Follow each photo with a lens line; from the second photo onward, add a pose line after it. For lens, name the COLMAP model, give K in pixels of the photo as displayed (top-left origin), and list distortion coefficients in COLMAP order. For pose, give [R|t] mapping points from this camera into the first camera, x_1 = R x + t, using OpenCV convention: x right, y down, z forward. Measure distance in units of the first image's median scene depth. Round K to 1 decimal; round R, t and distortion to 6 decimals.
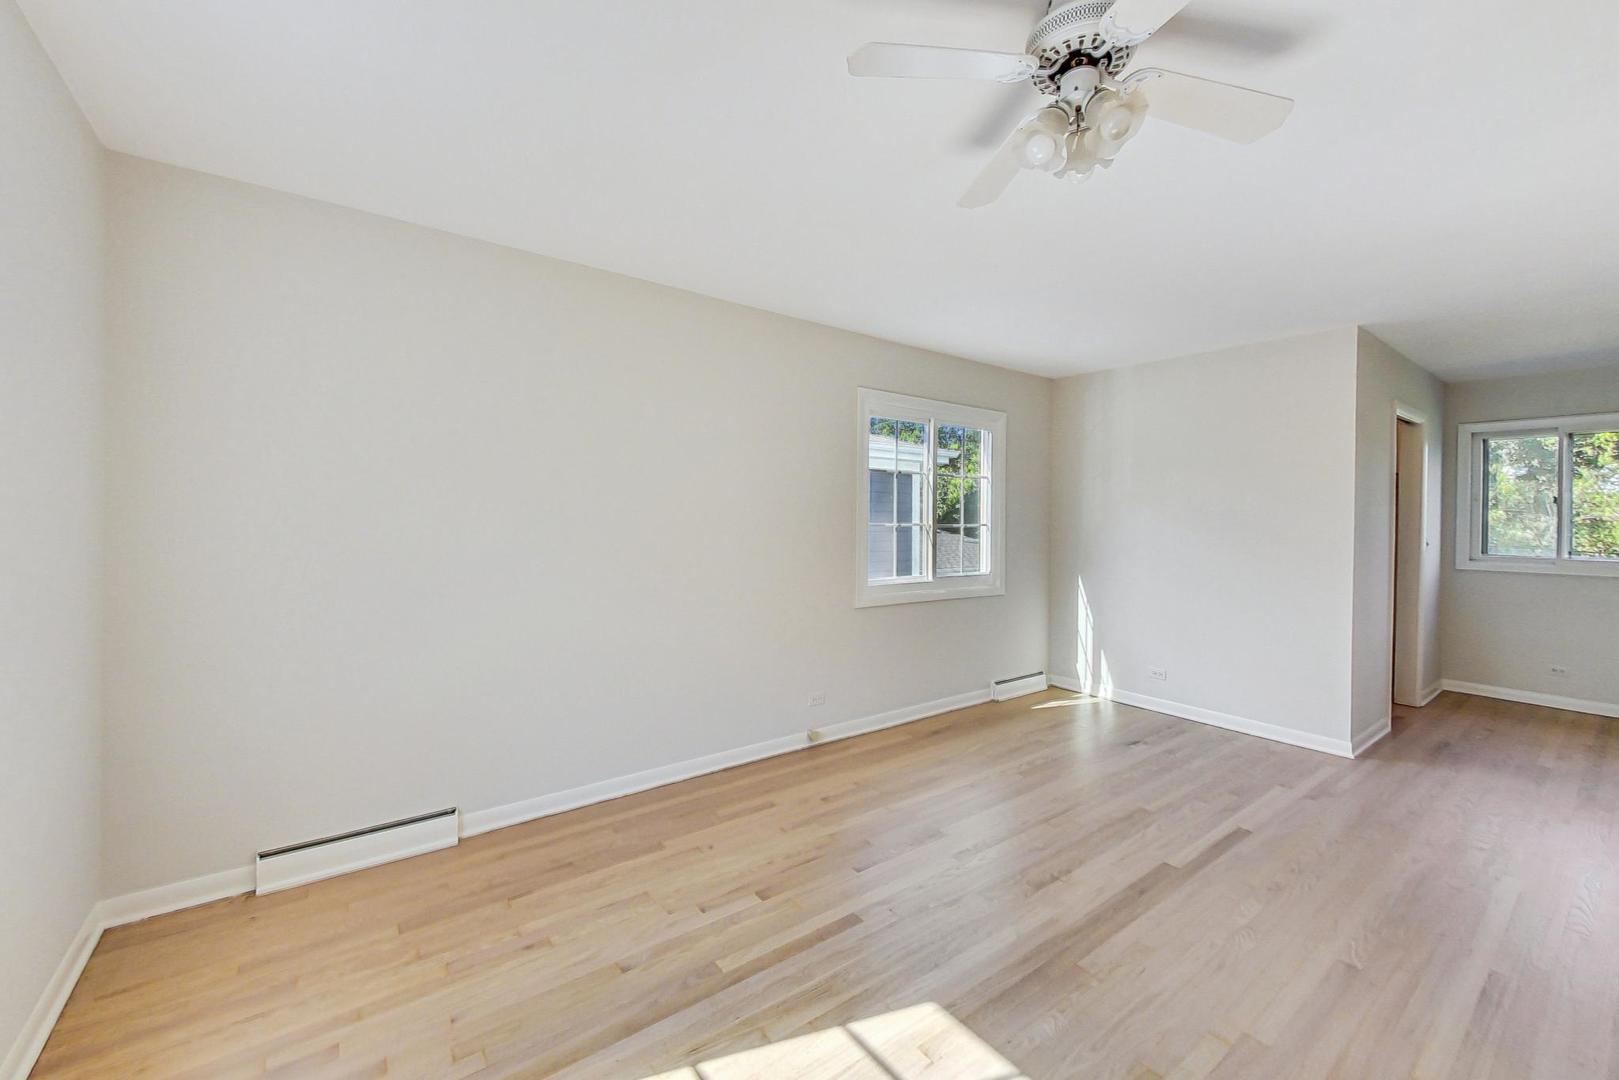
lens RADIAL K [[640.0, 0, 814.7], [0, 640.0, 534.7], [0, 0, 1]] dist [0.000903, -0.000140]
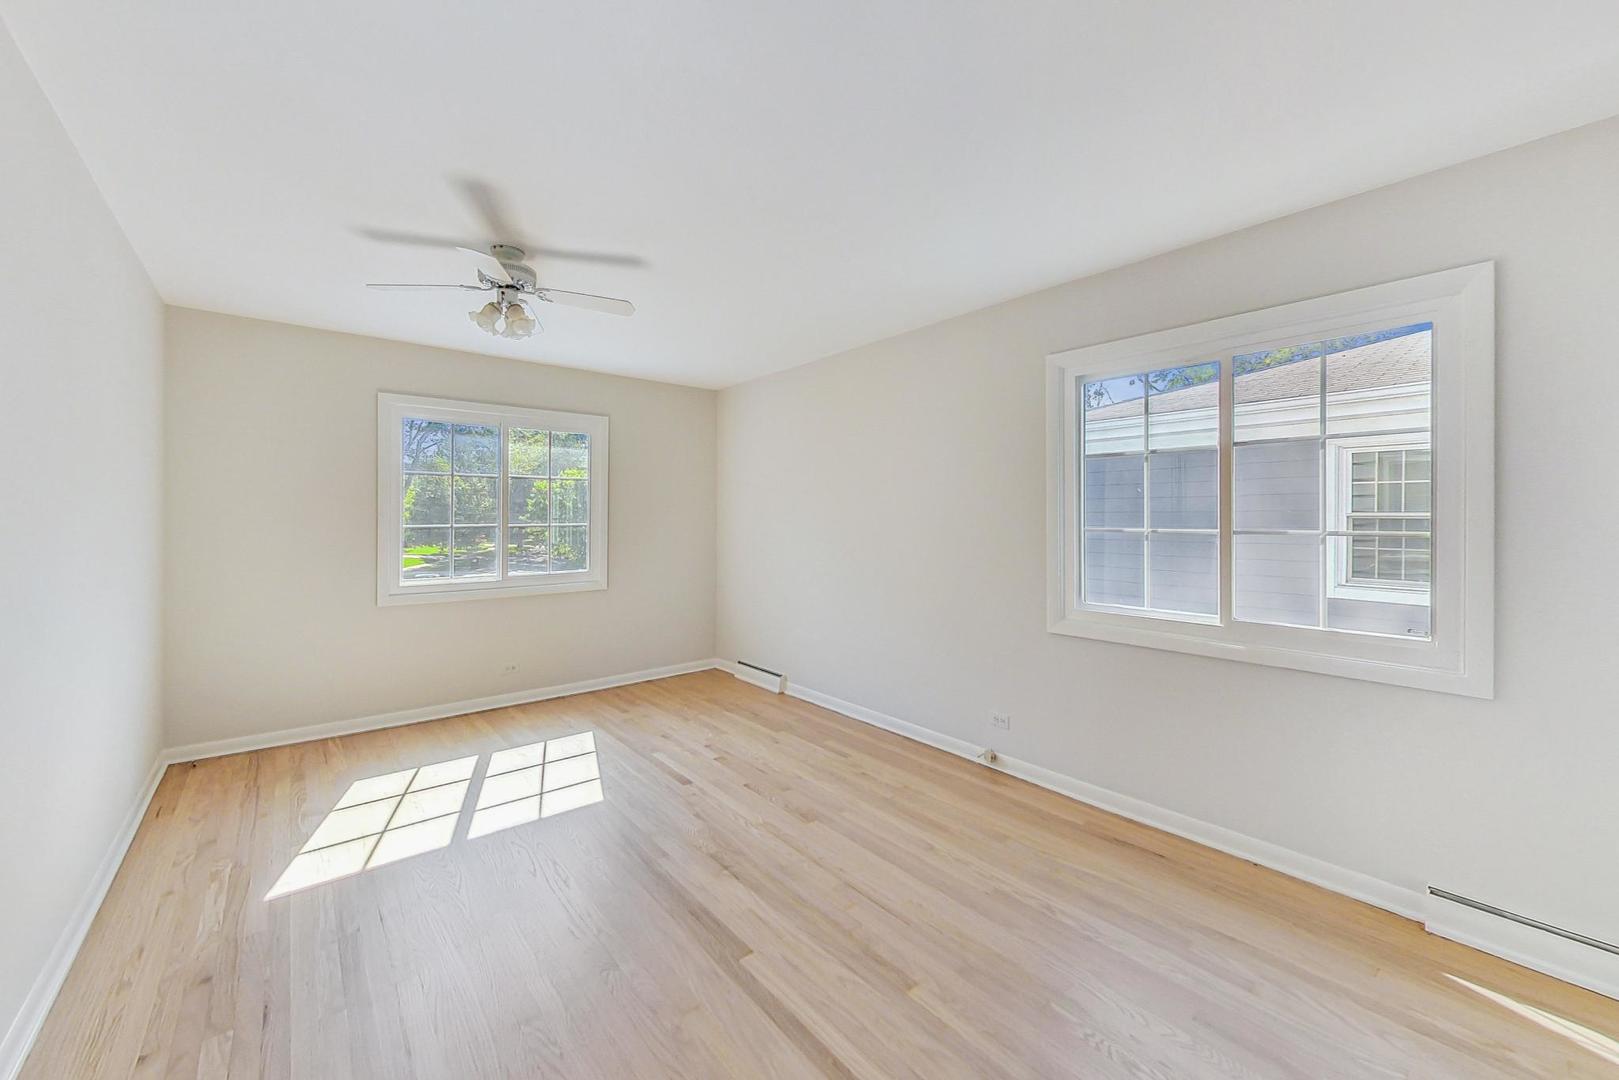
lens RADIAL K [[640.0, 0, 816.3], [0, 640.0, 524.1], [0, 0, 1]] dist [0.000903, -0.000140]
pose [[0.053565, 0.001826, -0.998563, 1.081003], [-0.041712, 0.999130, -0.000410, -0.009484], [0.997693, 0.041674, 0.053595, 0.826005]]
